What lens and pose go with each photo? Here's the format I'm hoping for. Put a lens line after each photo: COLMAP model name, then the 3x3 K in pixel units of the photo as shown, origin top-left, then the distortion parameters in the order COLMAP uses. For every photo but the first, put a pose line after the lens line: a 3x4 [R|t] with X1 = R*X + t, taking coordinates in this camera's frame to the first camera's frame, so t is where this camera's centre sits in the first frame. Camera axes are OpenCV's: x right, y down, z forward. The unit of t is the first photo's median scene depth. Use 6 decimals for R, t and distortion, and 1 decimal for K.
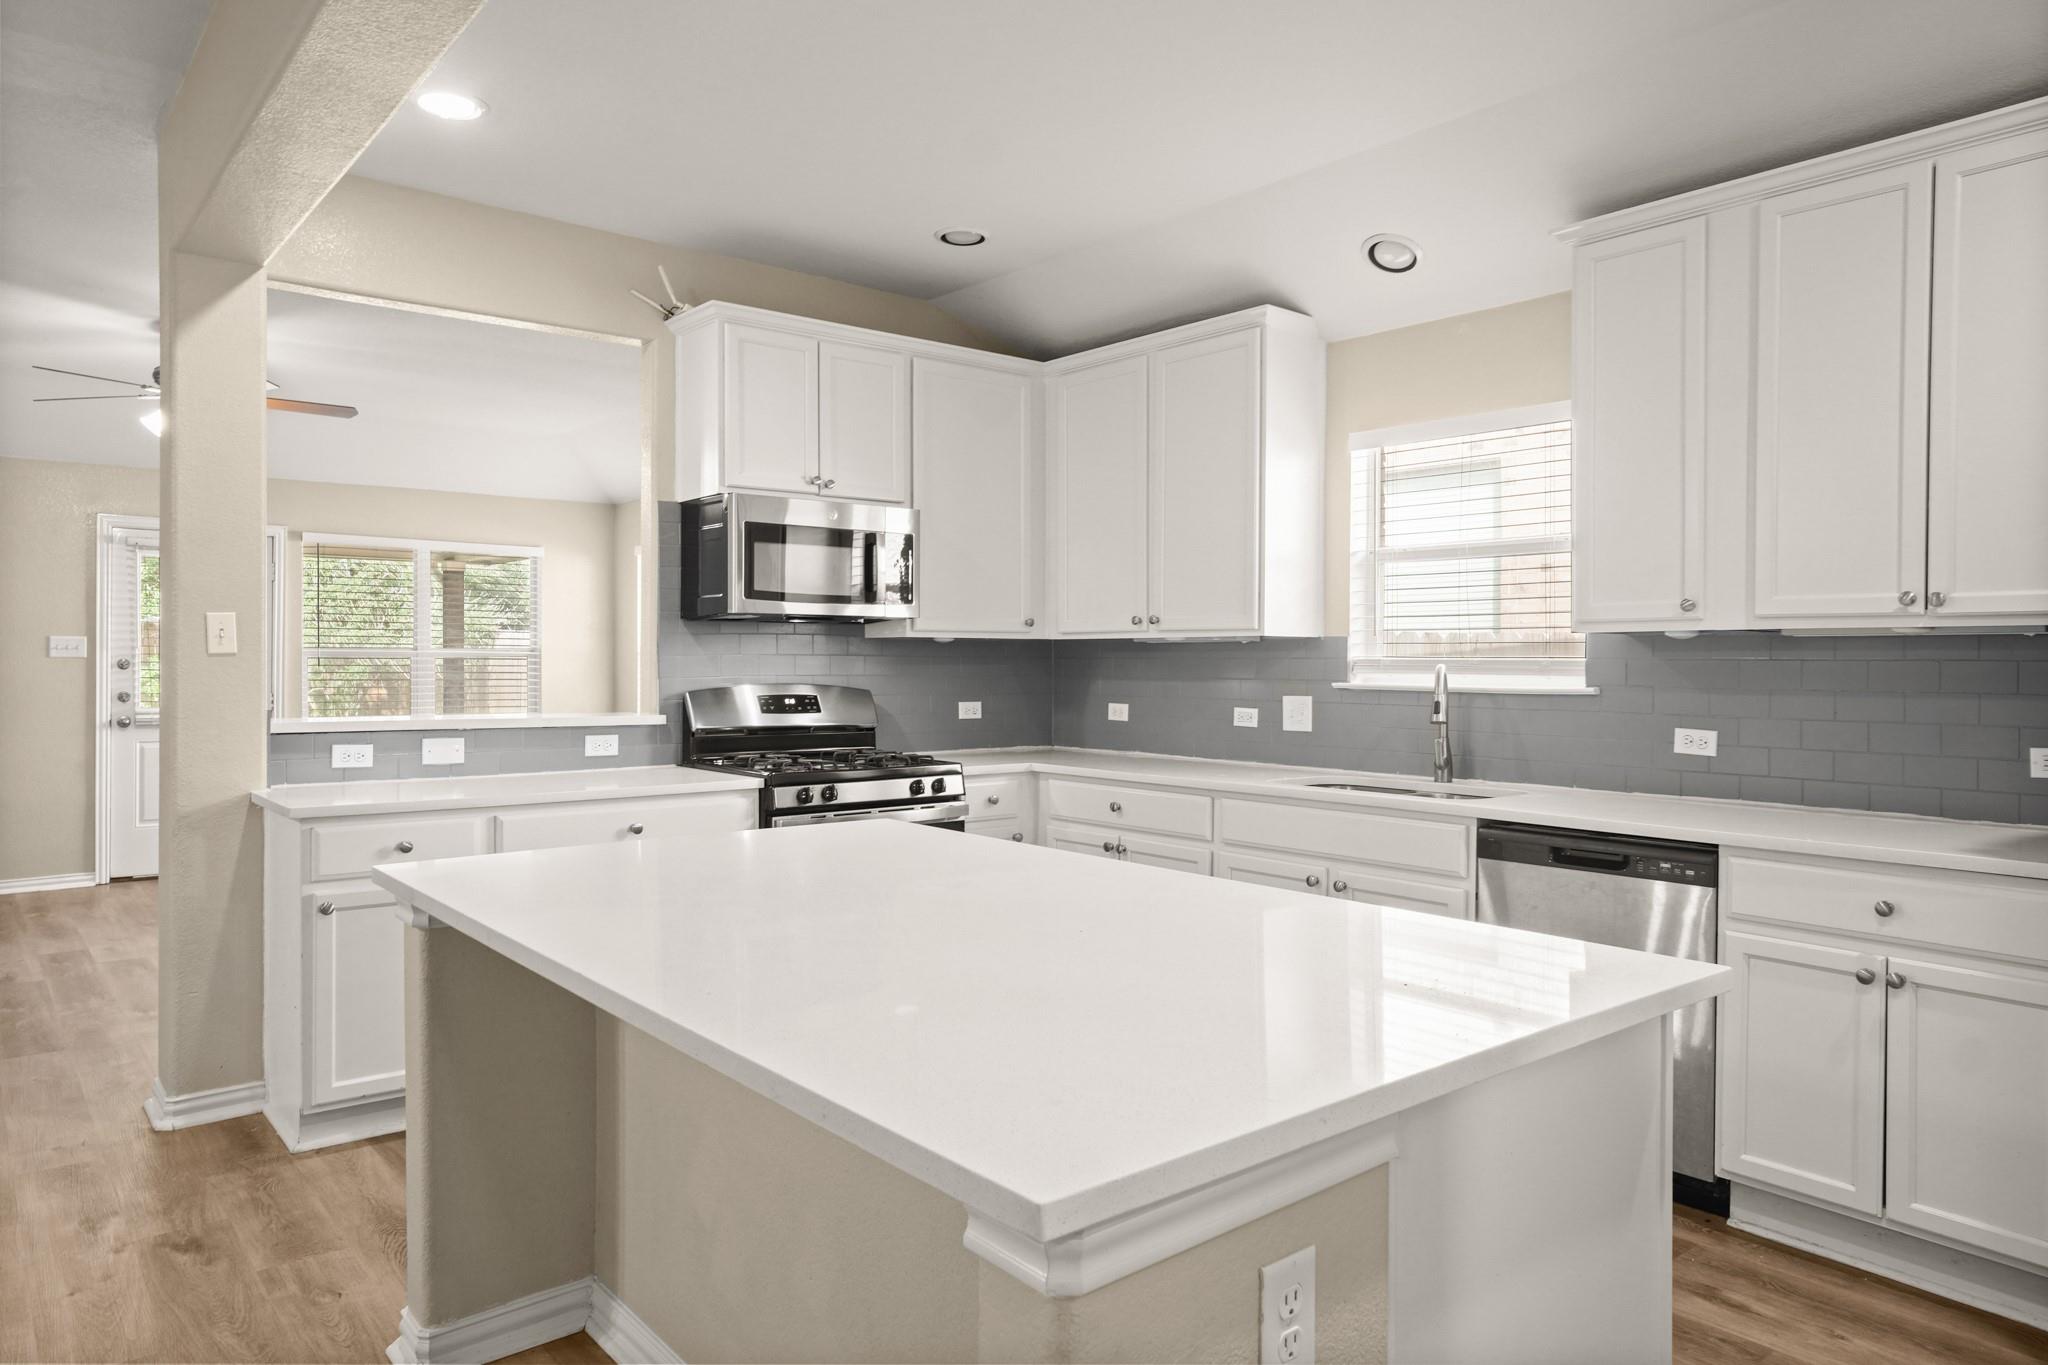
lens RADIAL K [[1296.9, 0, 1017.9], [0, 1296.9, 676.6], [0, 0, 1]] dist [-0.019902, 0.014959]
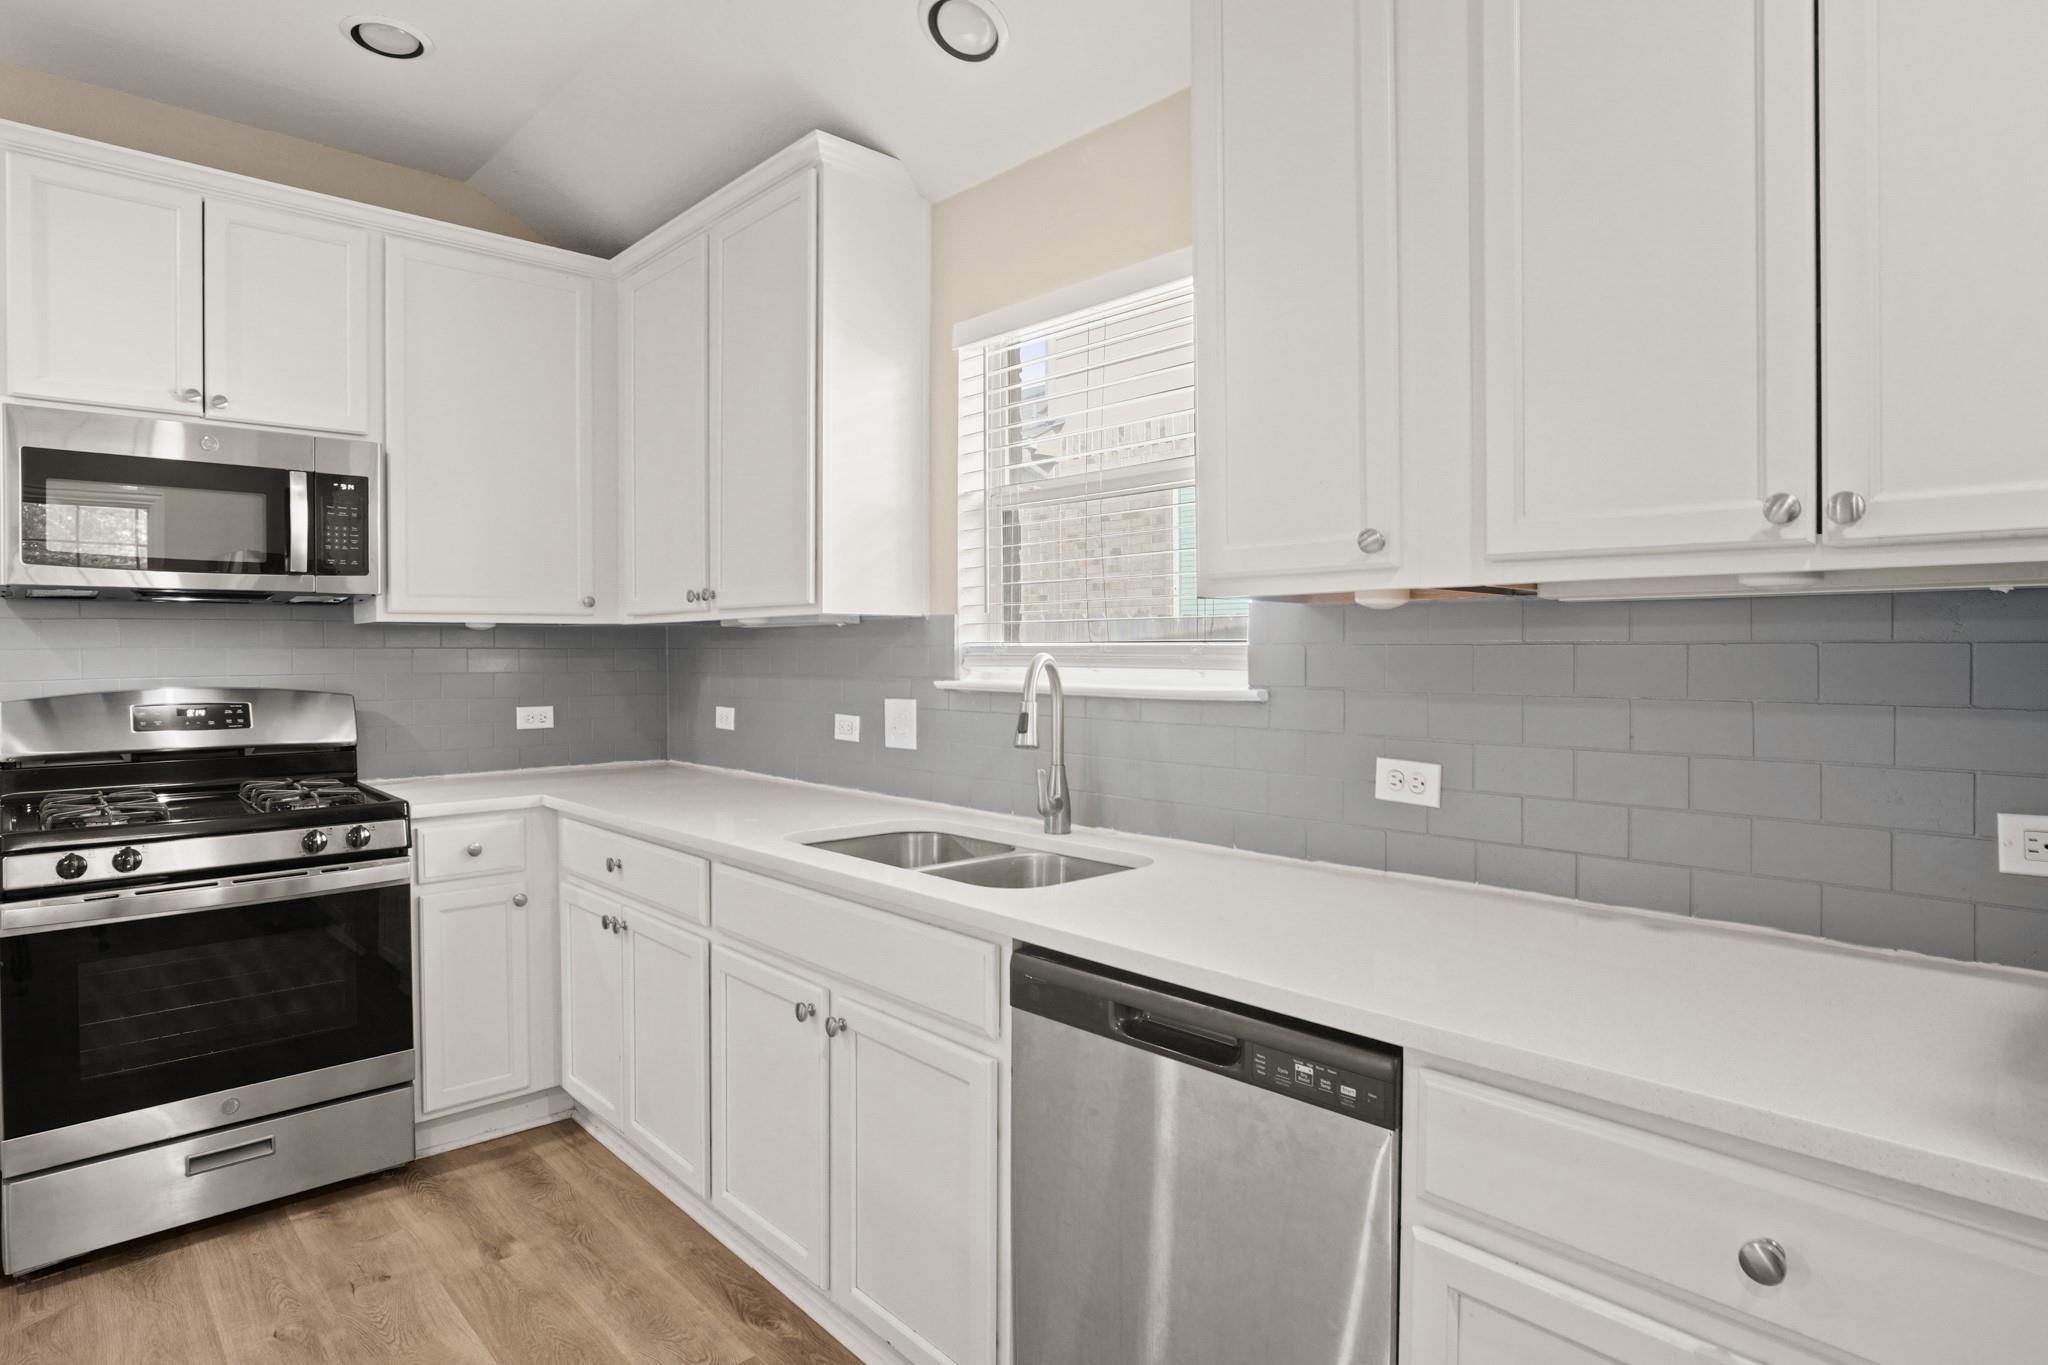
lens RADIAL K [[1105.2, 0, 1019.7], [0, 1105.2, 655.6], [0, 0, 1]] dist [-0.043765, 0.014178]
pose [[0.997787, -0.008069, 0.065997, 0.257142], [0.008529, 0.999941, -0.006702, -0.004808], [-0.065939, 0.007250, 0.997797, 0.414979]]
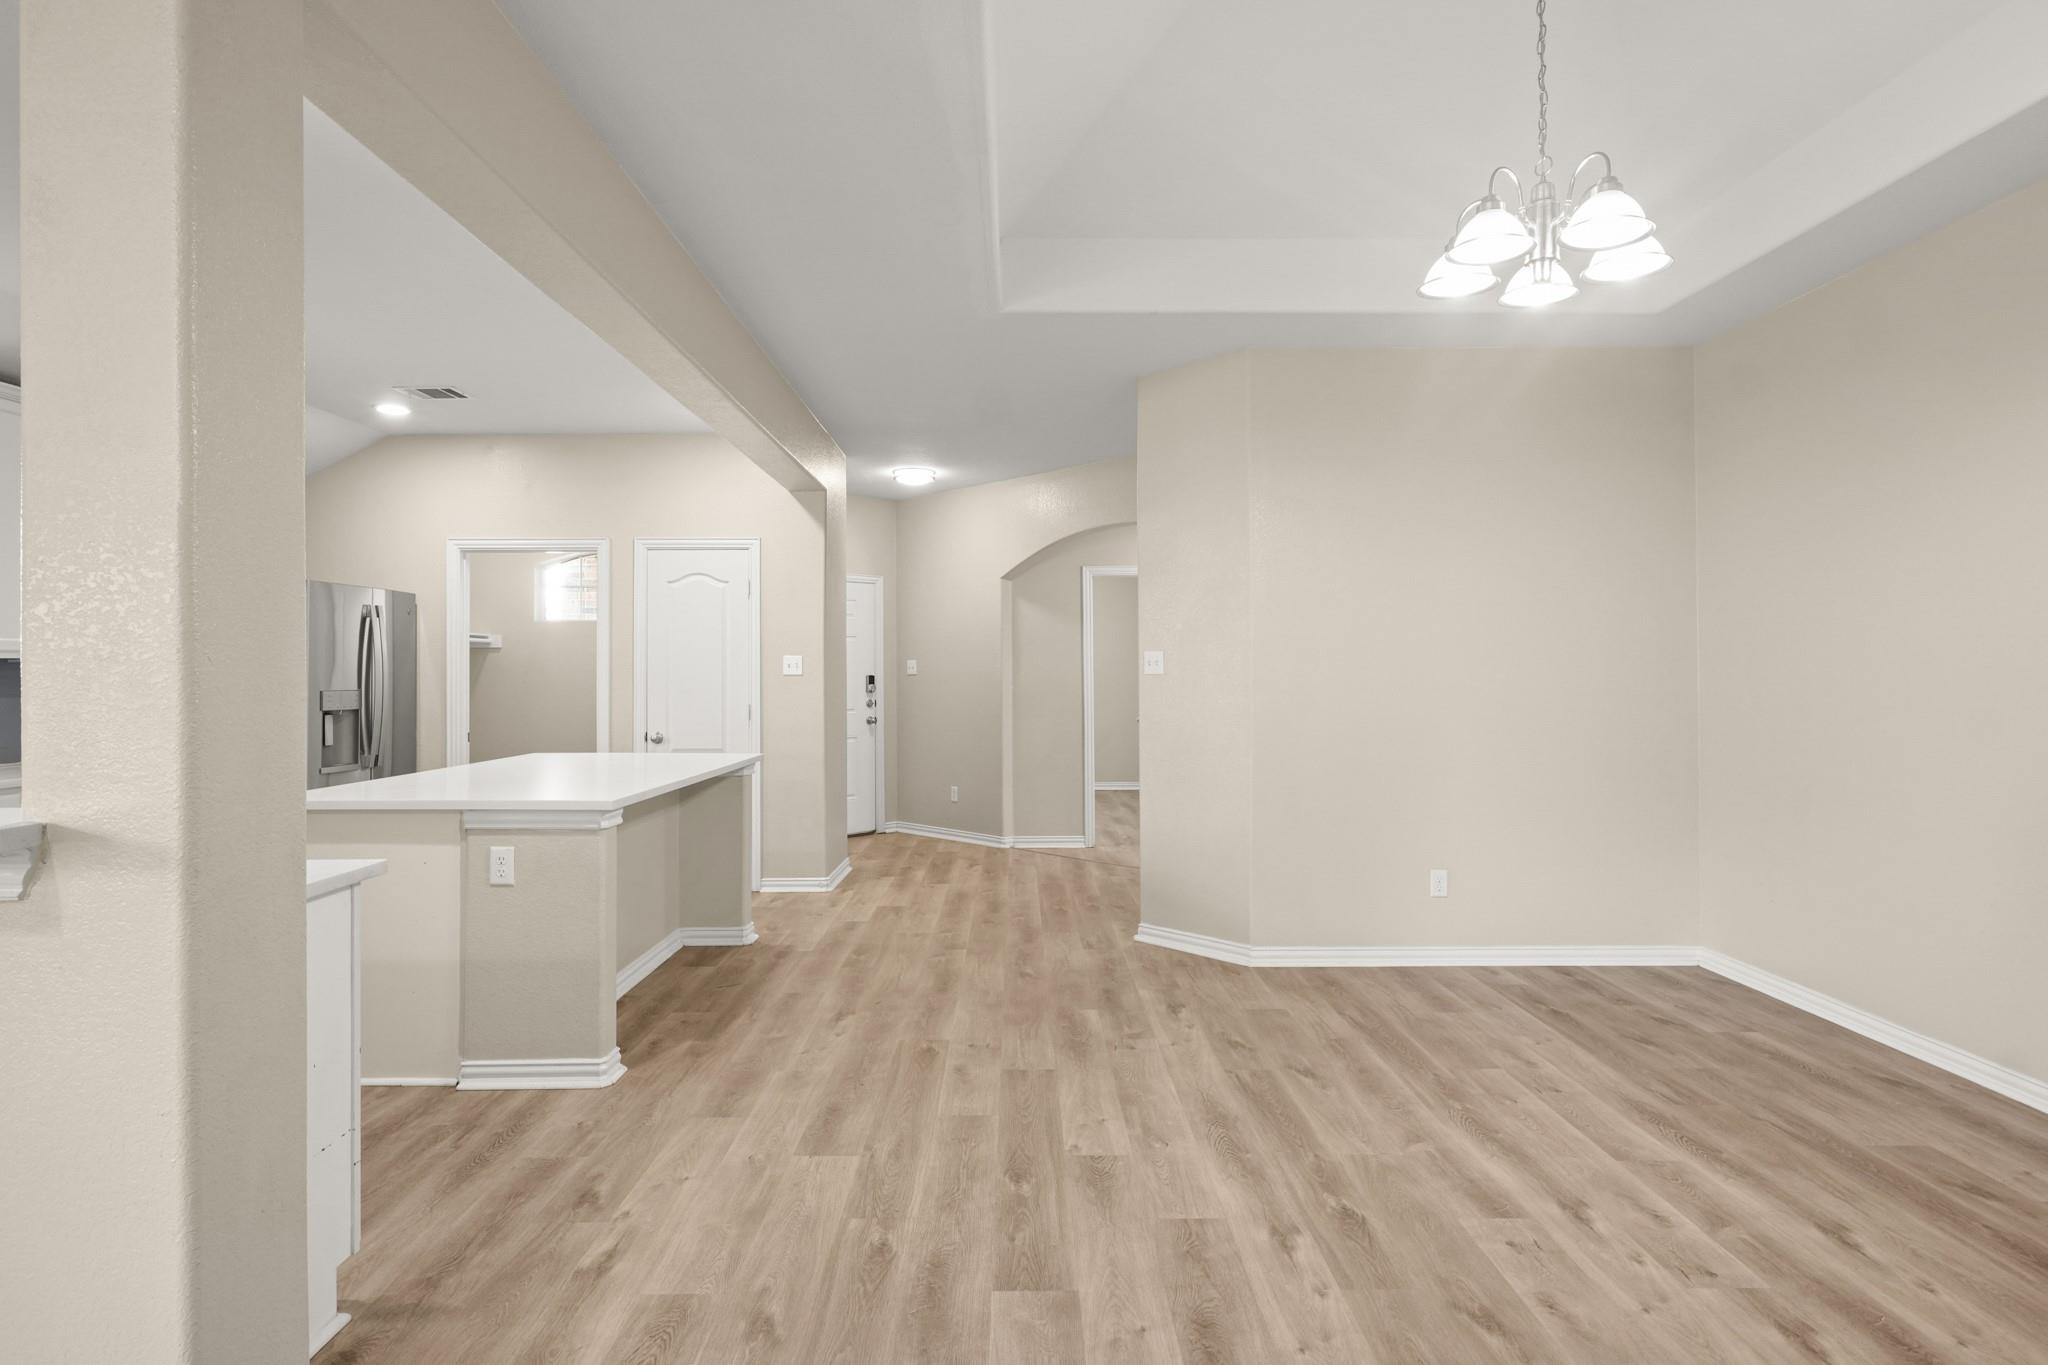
lens RADIAL K [[1105.2, 0, 1010.9], [0, 1105.2, 675.5], [0, 0, 1]] dist [-0.043765, 0.014178]
pose [[-0.761928, -0.005565, 0.647638, -0.982626], [0.008441, 0.999793, 0.018522, -0.019927], [-0.647606, 0.019579, -0.761723, 0.941532]]
